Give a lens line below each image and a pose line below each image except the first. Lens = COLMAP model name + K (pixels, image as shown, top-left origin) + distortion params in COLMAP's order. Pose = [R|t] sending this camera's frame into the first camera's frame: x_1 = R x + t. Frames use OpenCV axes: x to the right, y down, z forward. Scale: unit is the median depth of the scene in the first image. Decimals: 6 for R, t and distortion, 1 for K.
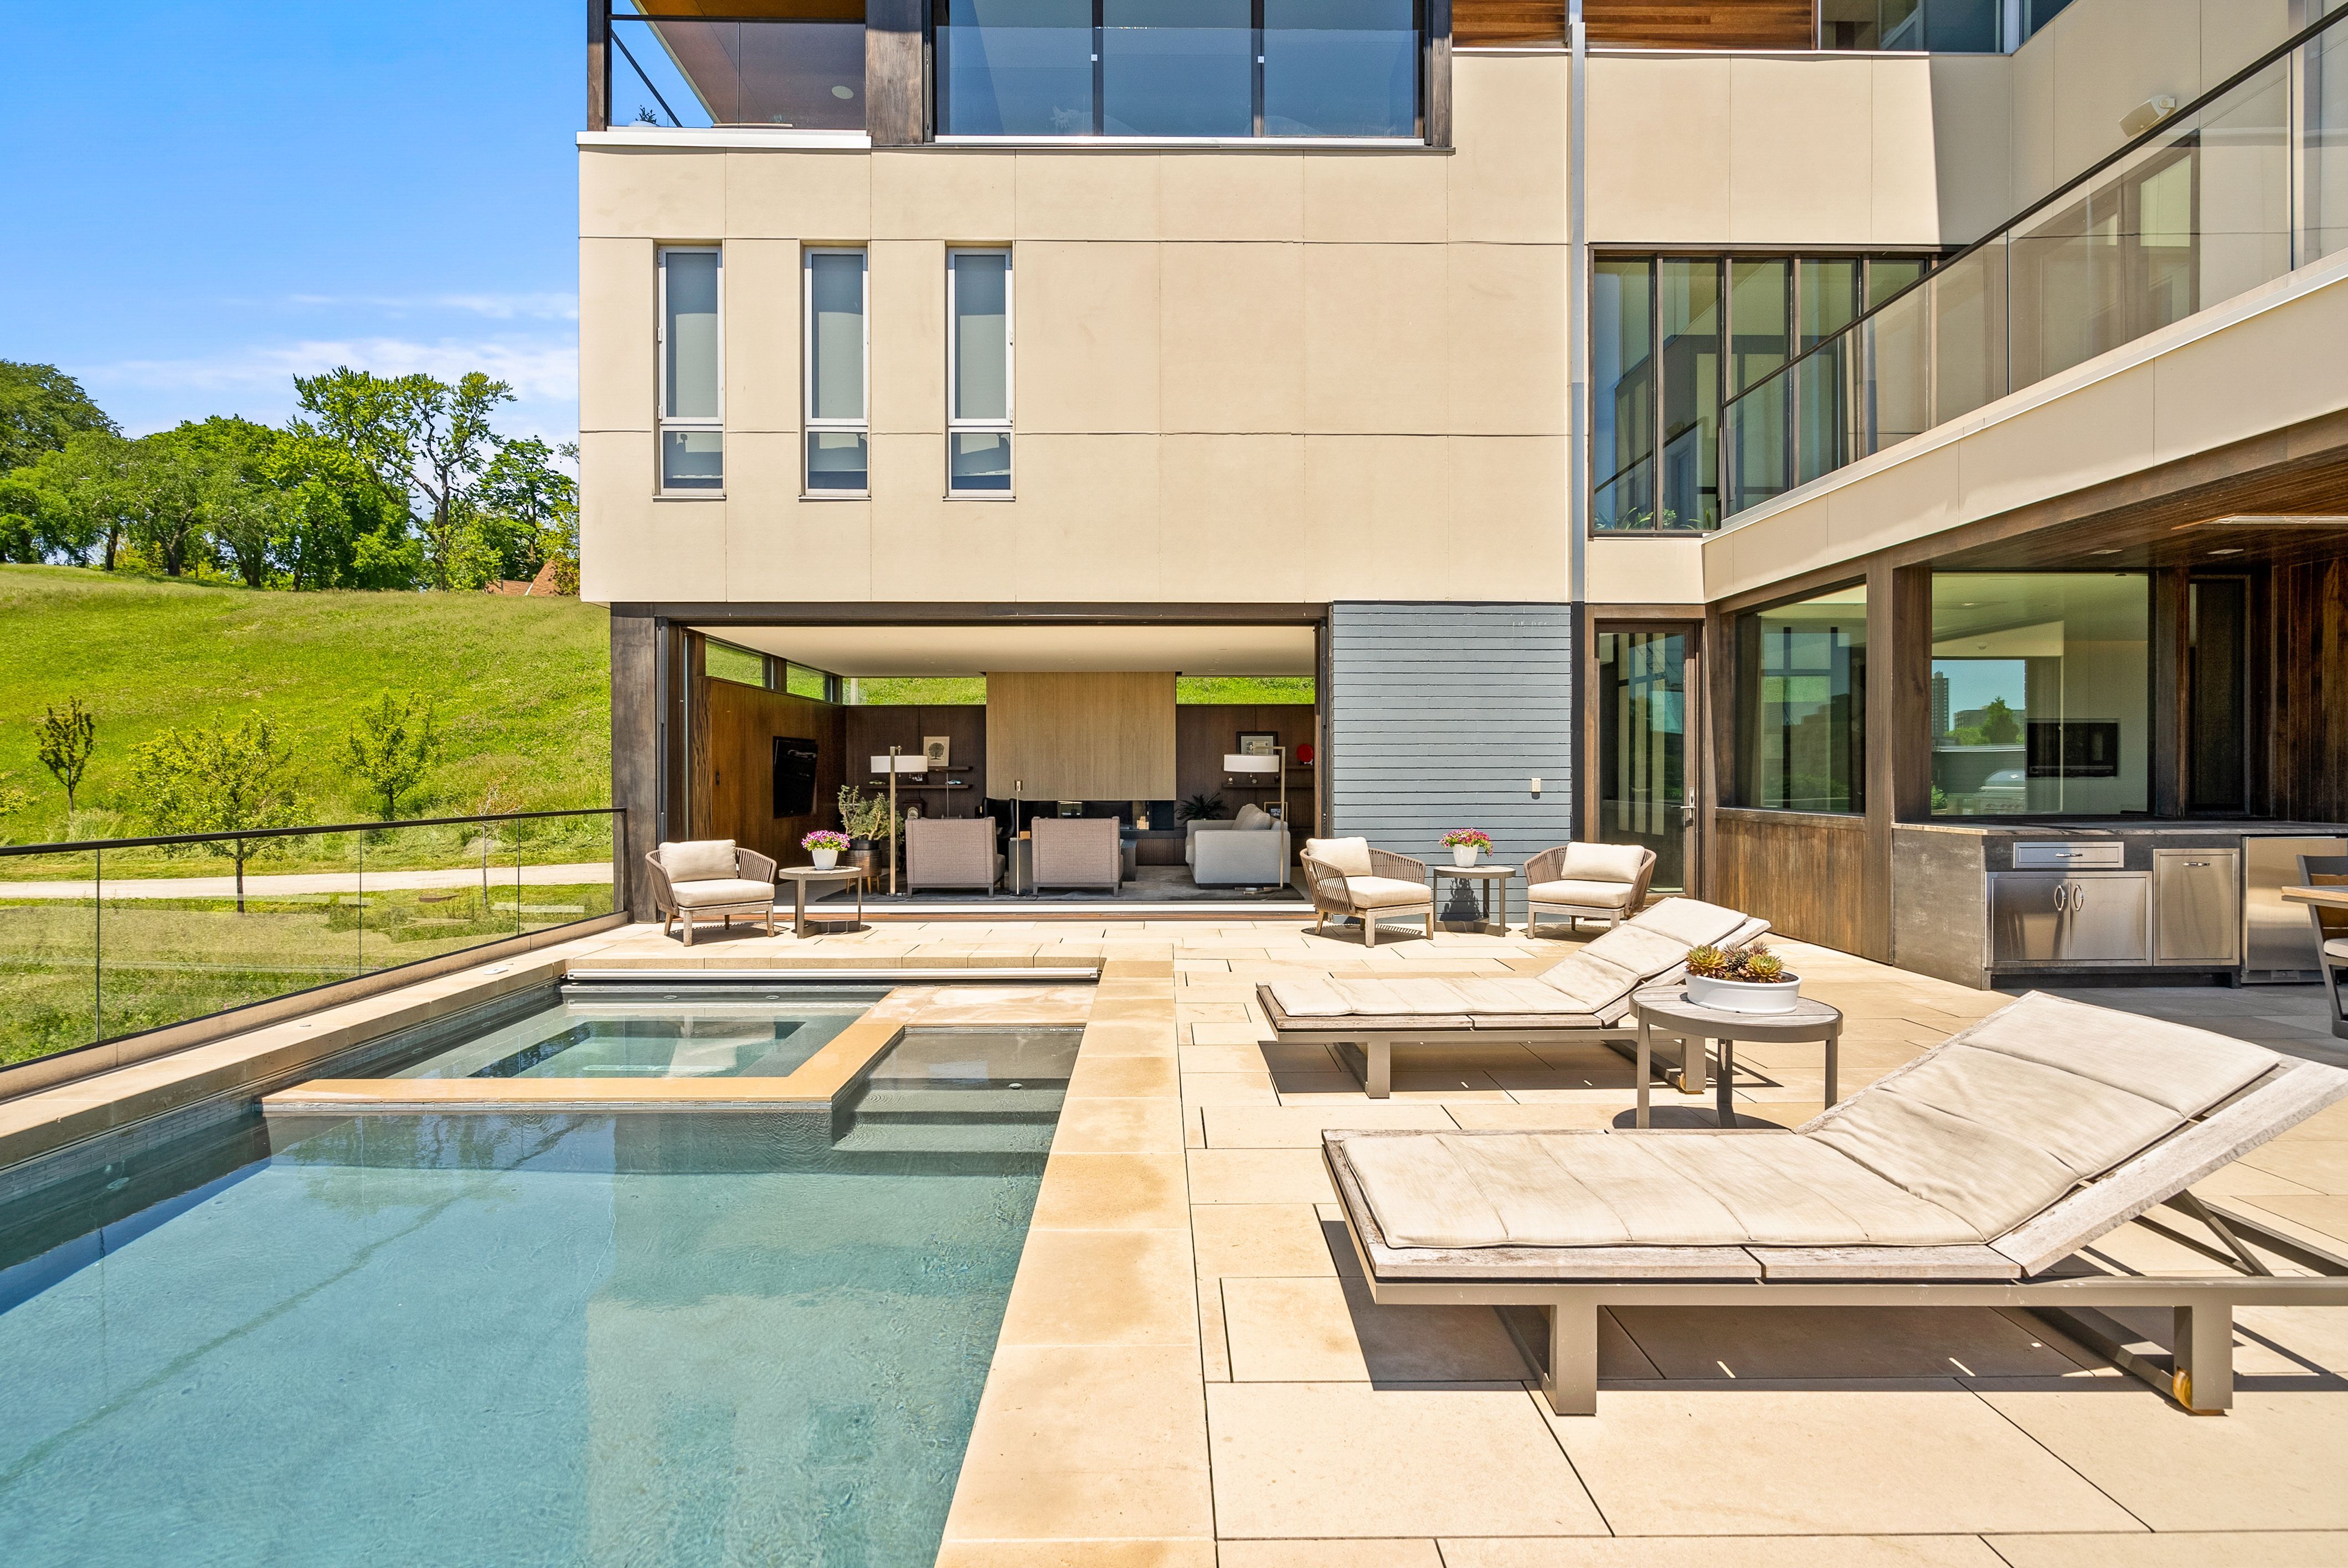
lens RADIAL K [[1070.3, 0, 1173.1], [0, 1070.3, 779.6], [0, 0, 1]] dist [-0.002639, 0.001144]
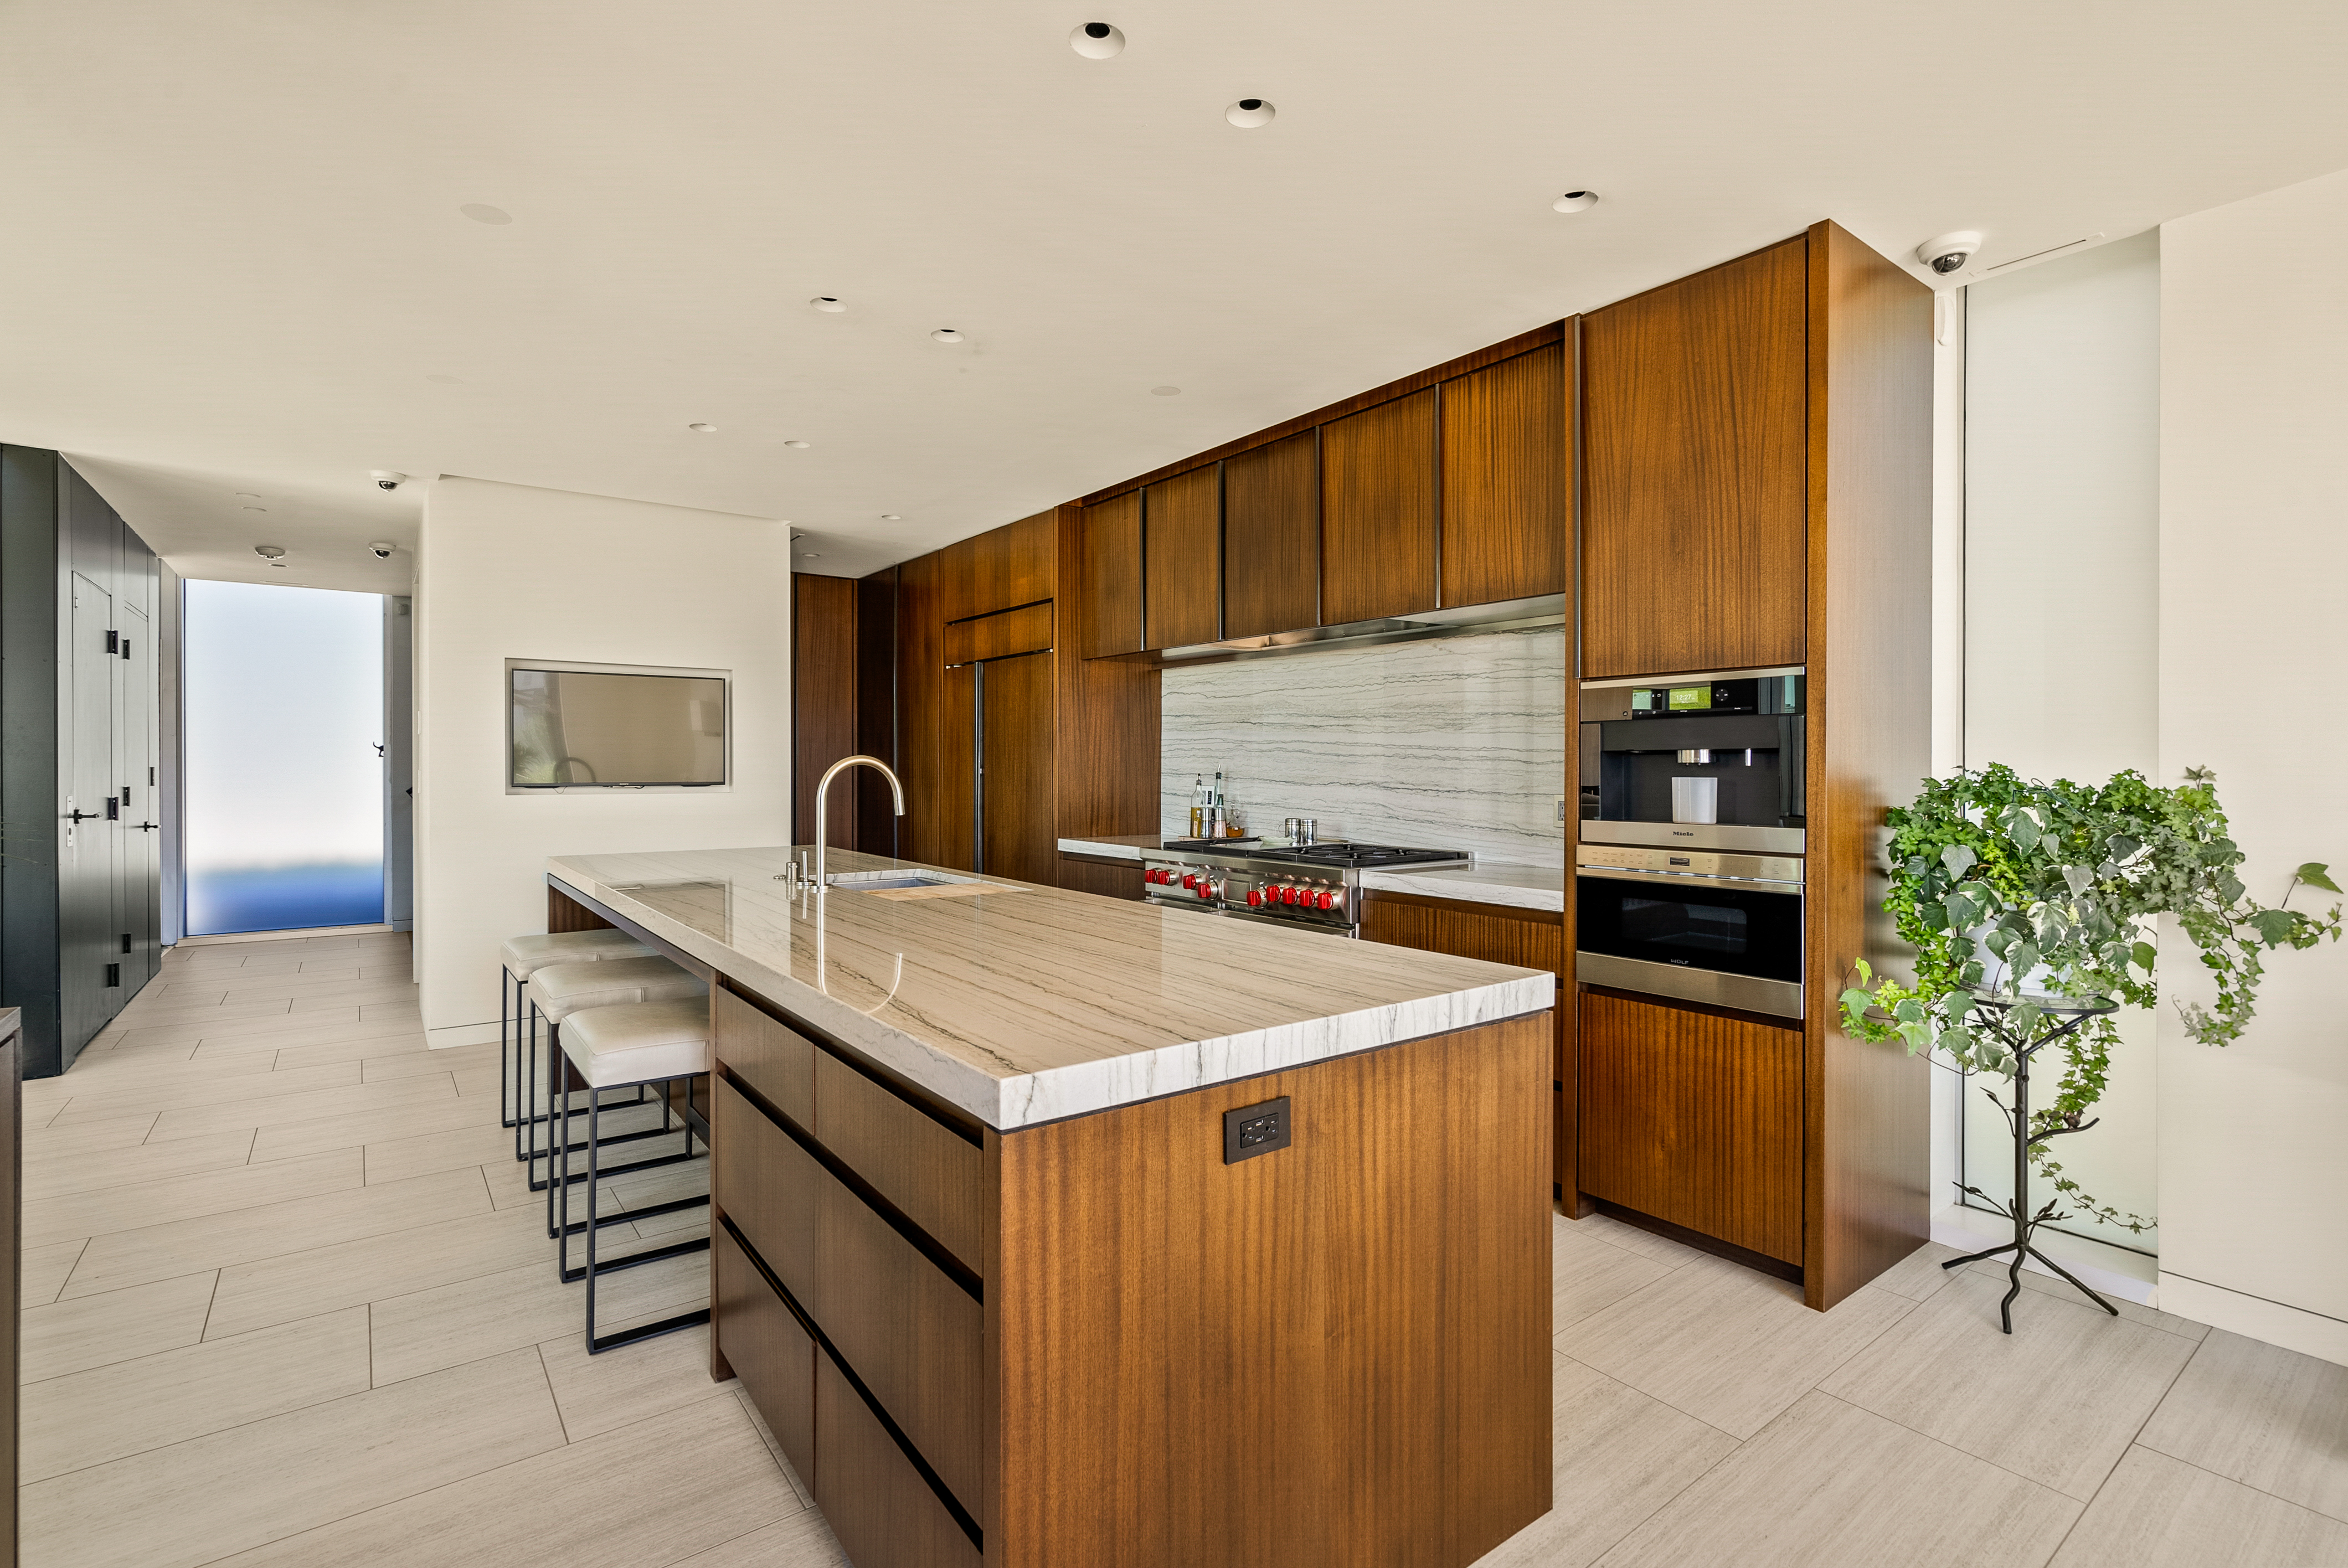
lens RADIAL K [[1076.4, 0, 1169.9], [0, 1076.4, 779.6], [0, 0, 1]] dist [-0.003474, 0.000605]
pose [[0.807600, -0.003549, 0.589719, 0.969482], [0.001606, 0.999991, 0.003818, -0.009882], [-0.589728, -0.002136, 0.807599, 0.603179]]
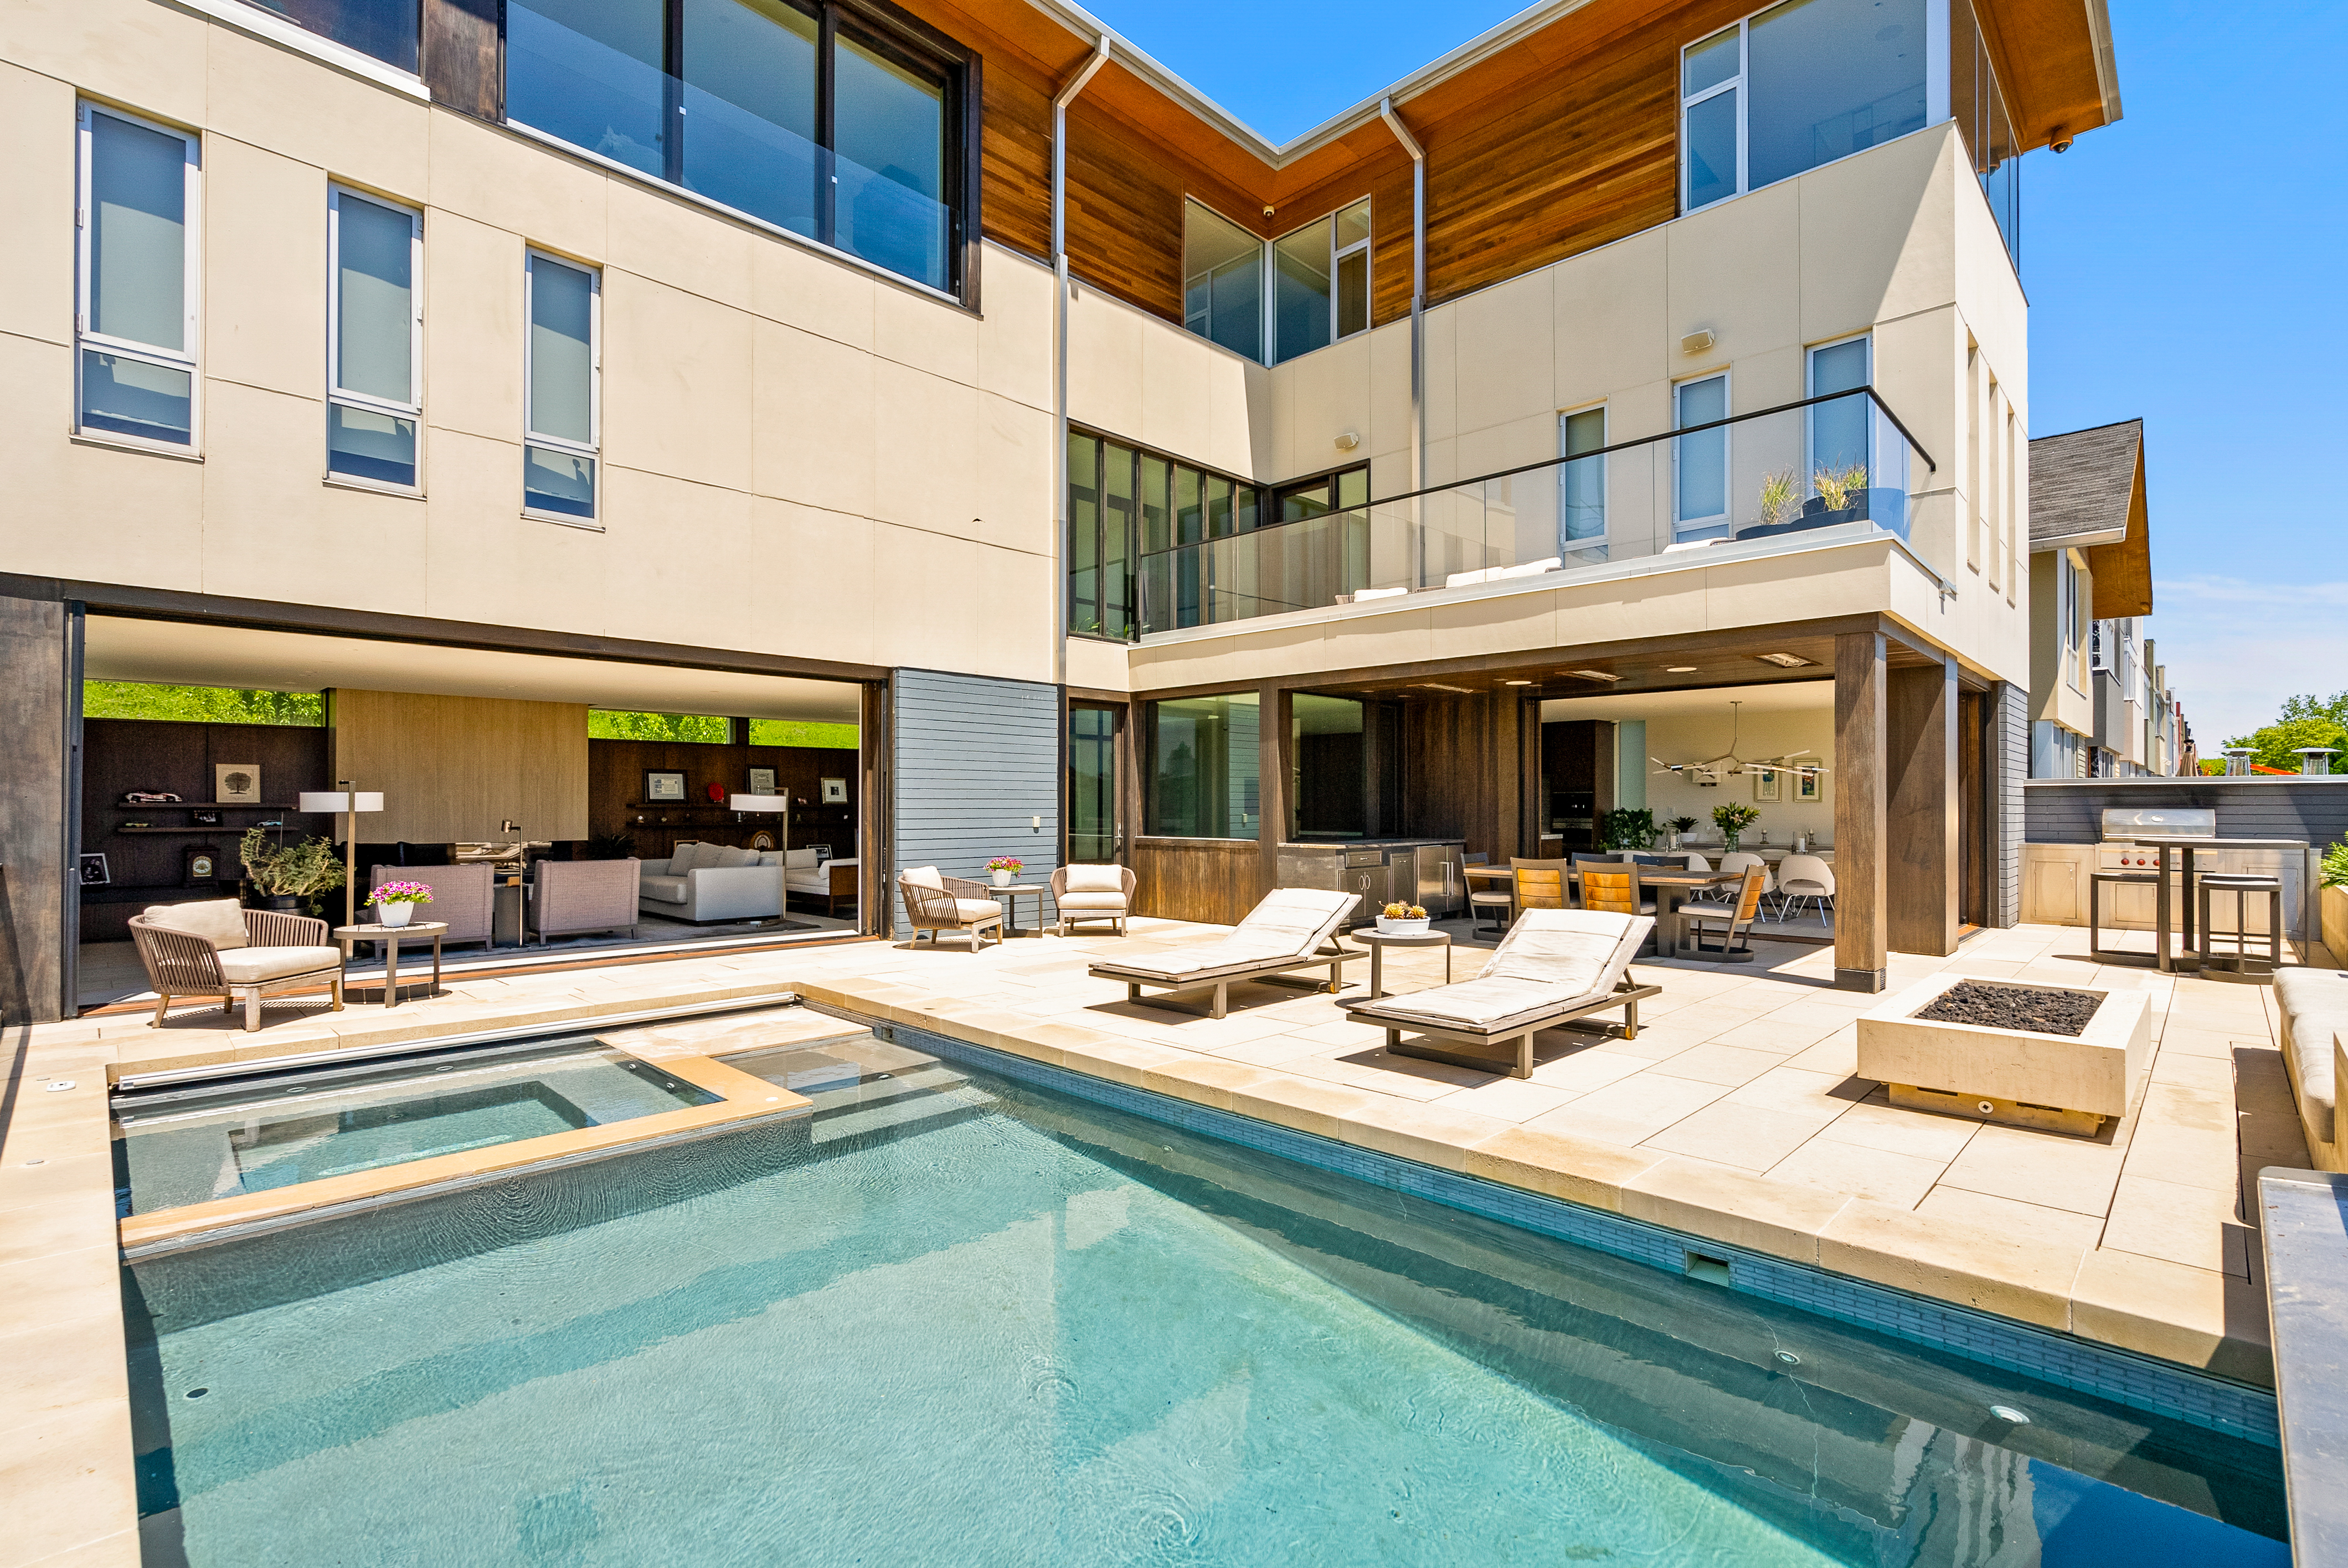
lens RADIAL K [[1072.6, 0, 1171.4], [0, 1072.6, 796.9], [0, 0, 1]] dist [-0.000739, 0.000449]
pose [[0.712625, 0.008831, 0.701489, -0.481835], [0.002802, 0.999877, -0.015433, -0.004793], [-0.701539, 0.012964, 0.712513, -0.048817]]
